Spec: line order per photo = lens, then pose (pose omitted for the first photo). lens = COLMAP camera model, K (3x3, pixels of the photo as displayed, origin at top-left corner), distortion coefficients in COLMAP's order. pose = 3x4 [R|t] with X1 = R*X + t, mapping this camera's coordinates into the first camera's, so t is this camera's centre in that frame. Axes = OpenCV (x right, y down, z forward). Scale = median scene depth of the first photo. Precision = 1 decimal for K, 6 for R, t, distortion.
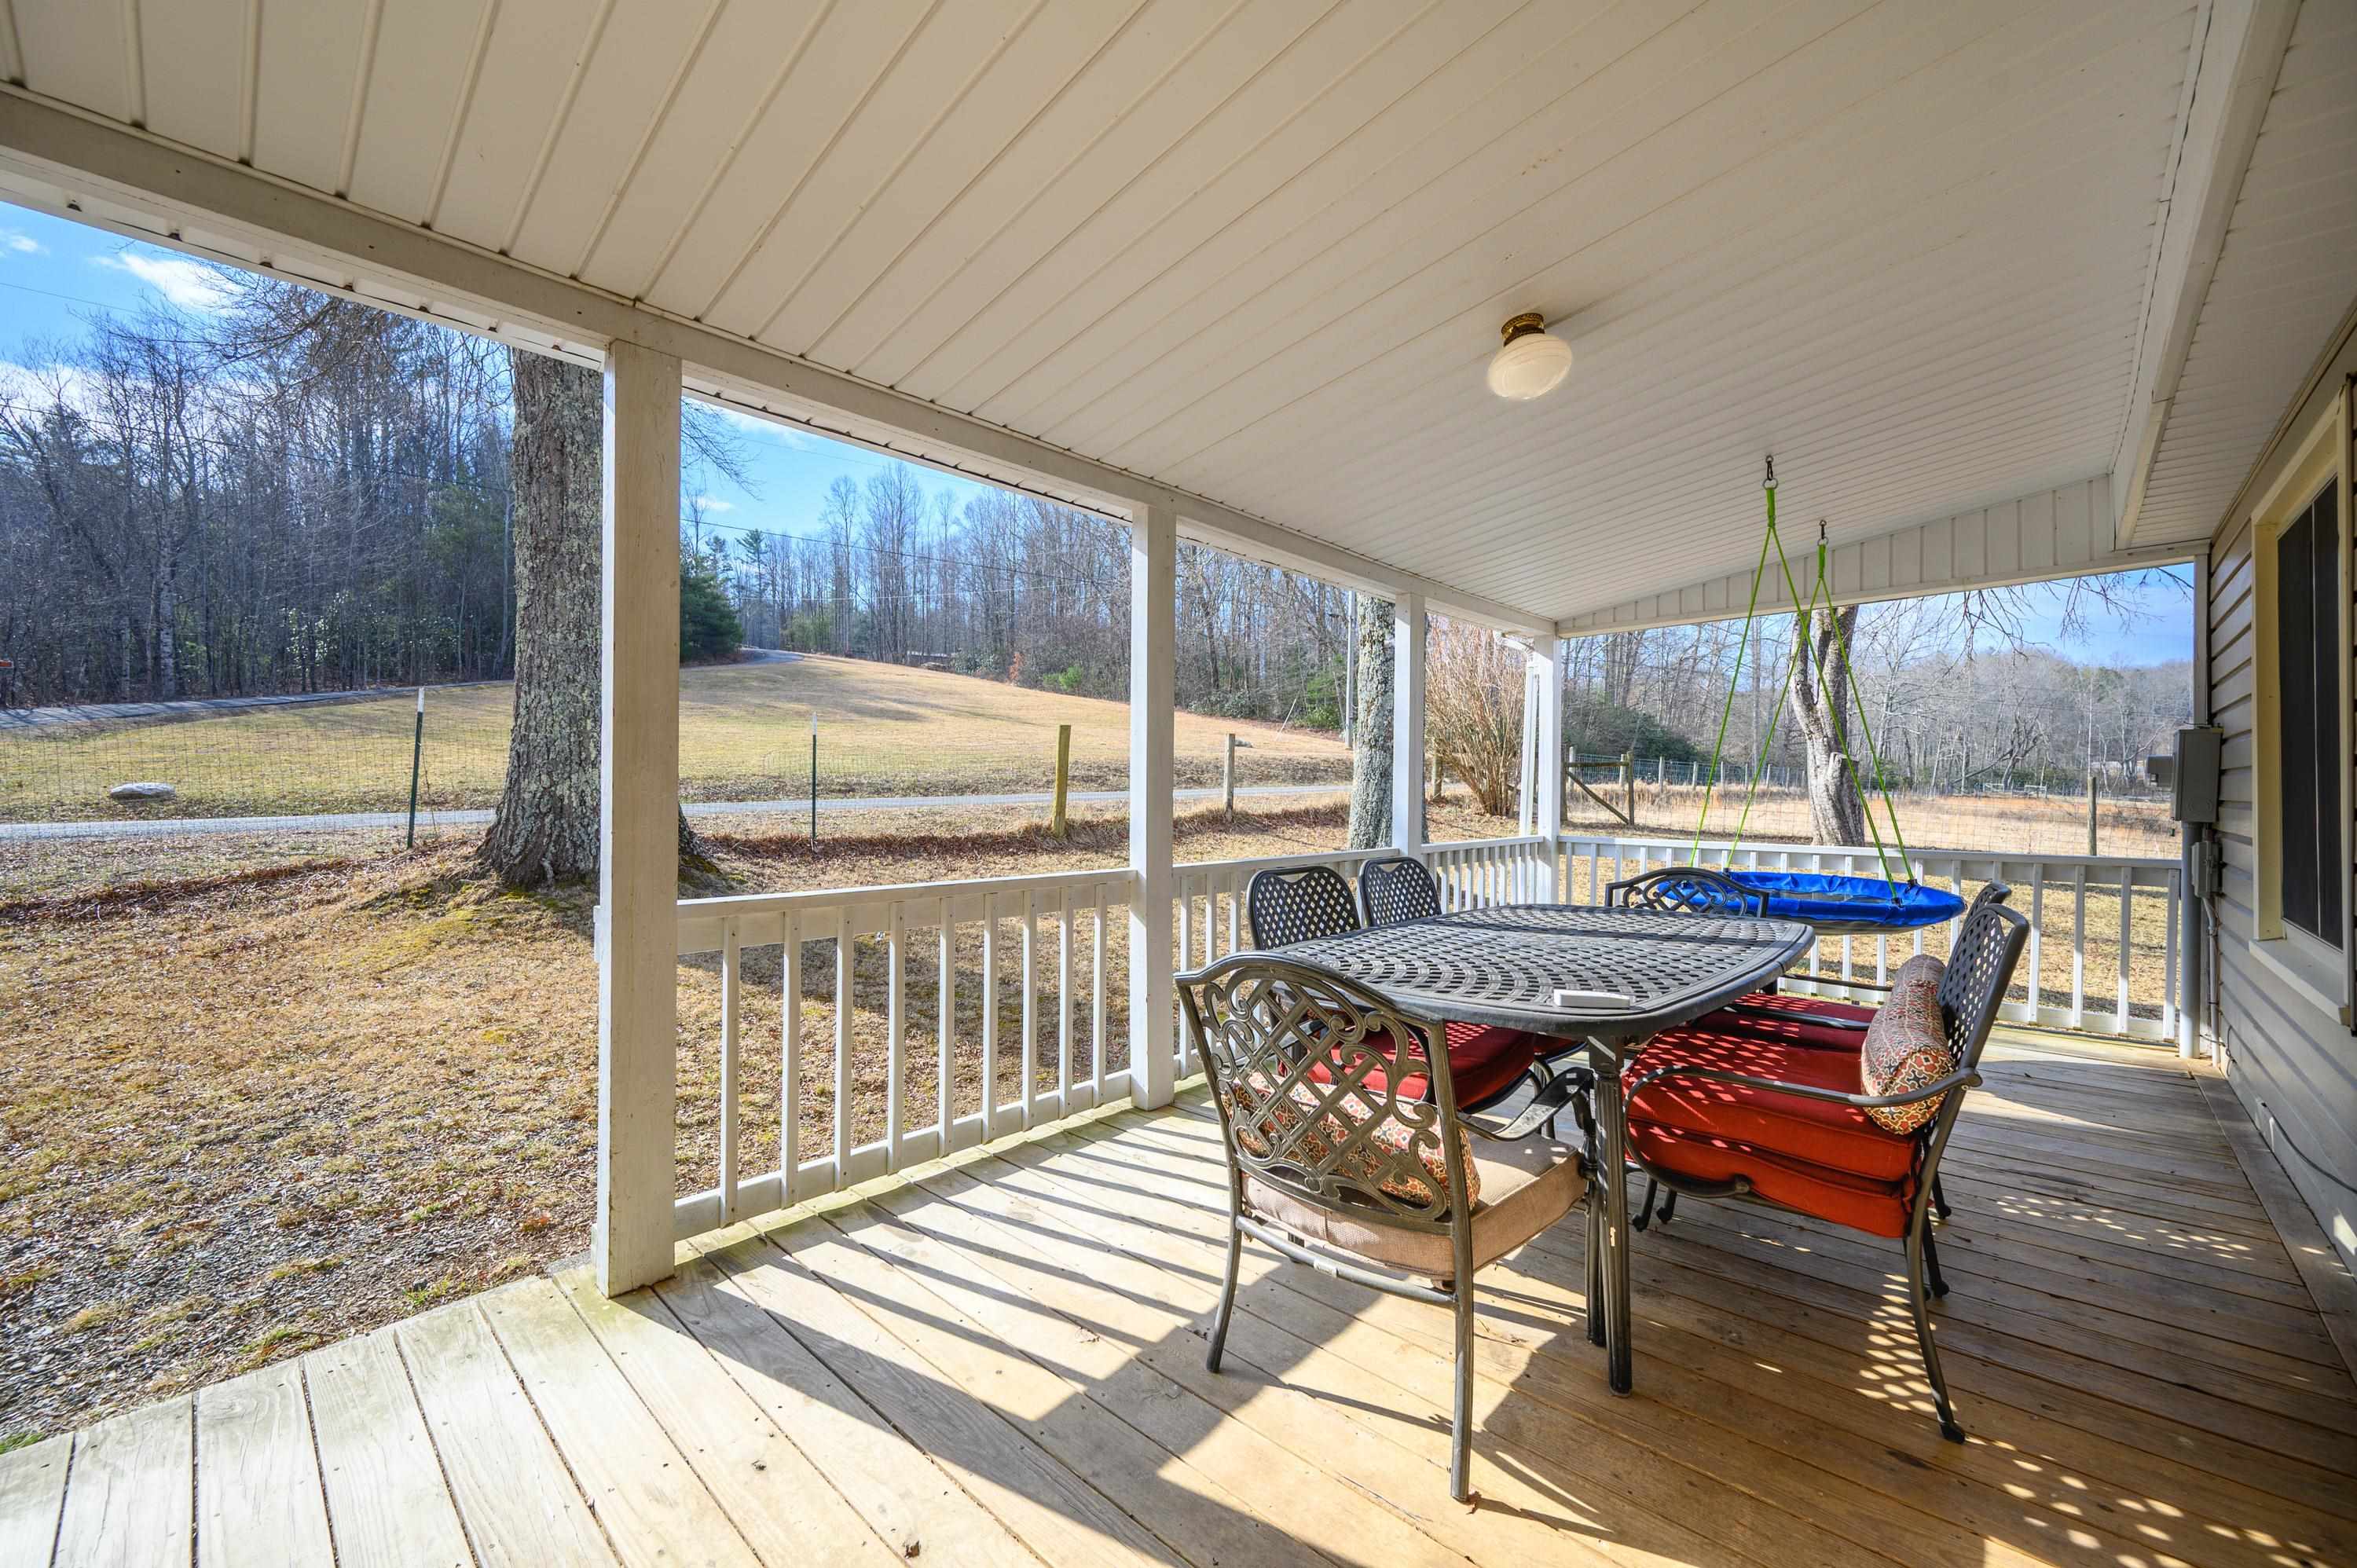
lens RADIAL K [[922.4, 0, 1183.4], [0, 922.4, 777.9], [0, 0, 1]] dist [-0.002921, -0.000014]
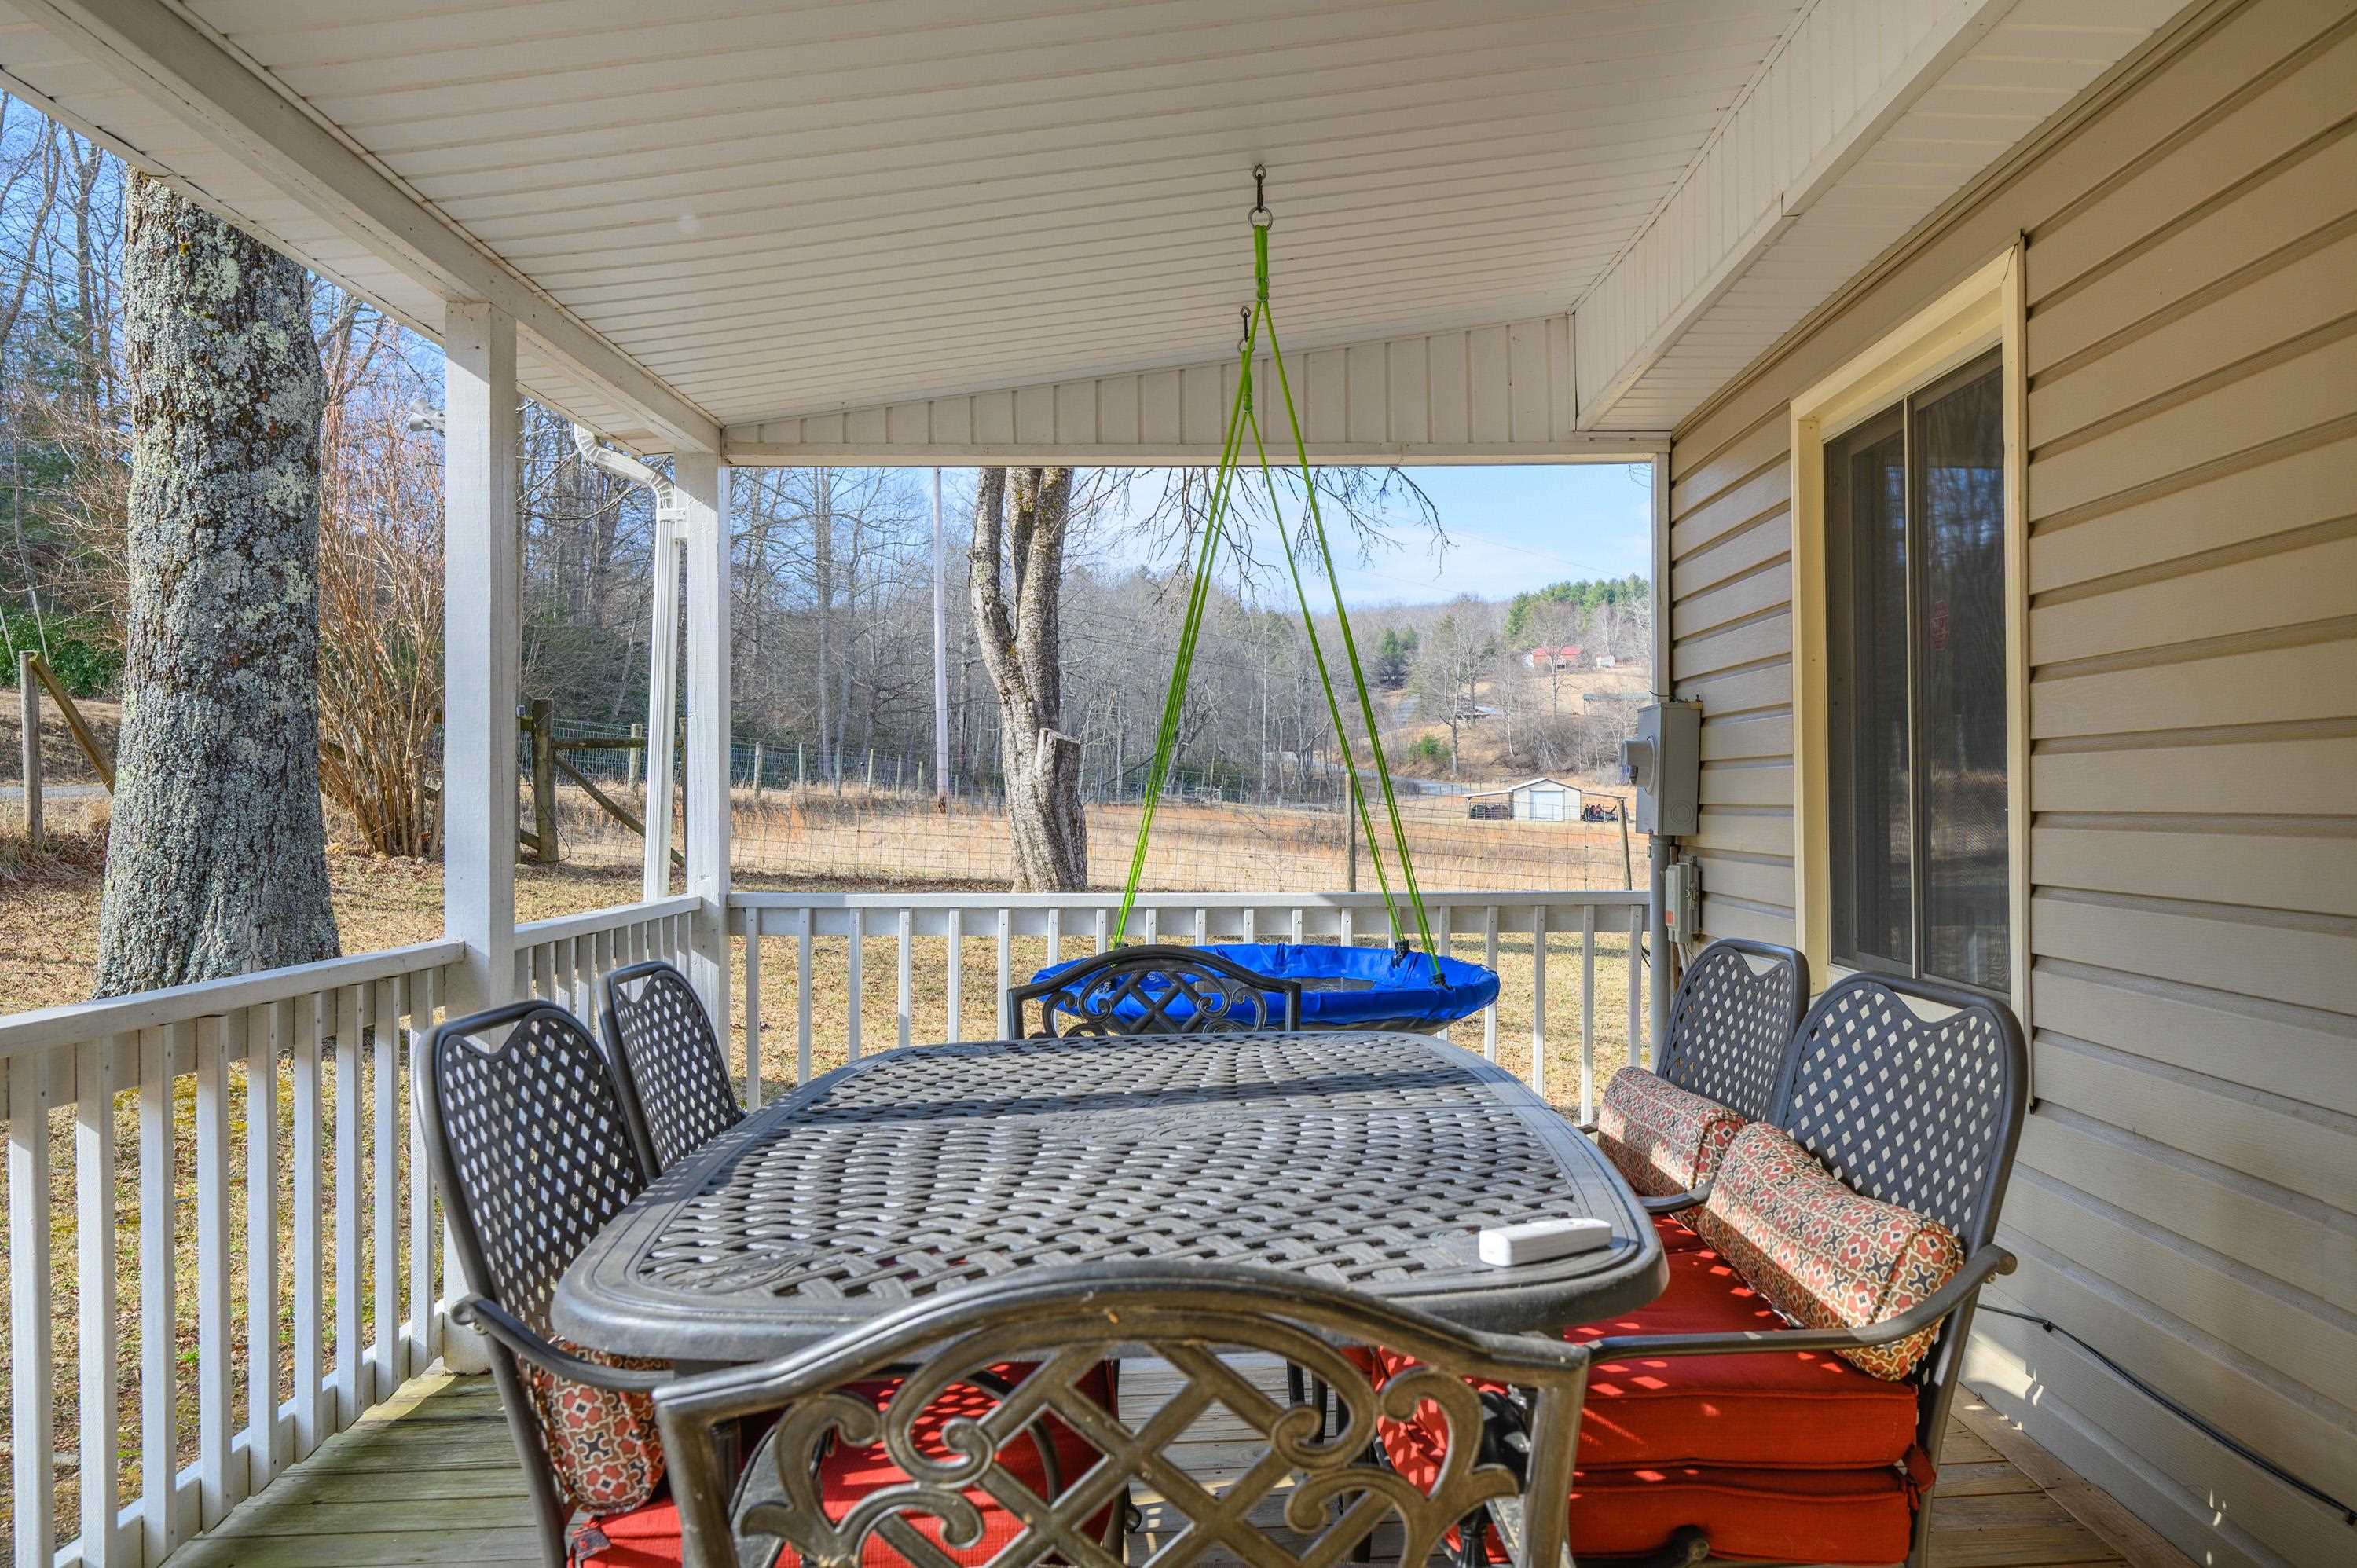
lens RADIAL K [[1935.5, 0, 1175.5], [0, 1935.5, 803.3], [0, 0, 1]] dist [-0.000035, 0.005272]
pose [[0.673865, -0.006737, 0.738824, -0.117945], [-0.004227, 0.999907, 0.012973, 0.002790], [-0.738843, -0.011865, 0.673773, 0.142813]]
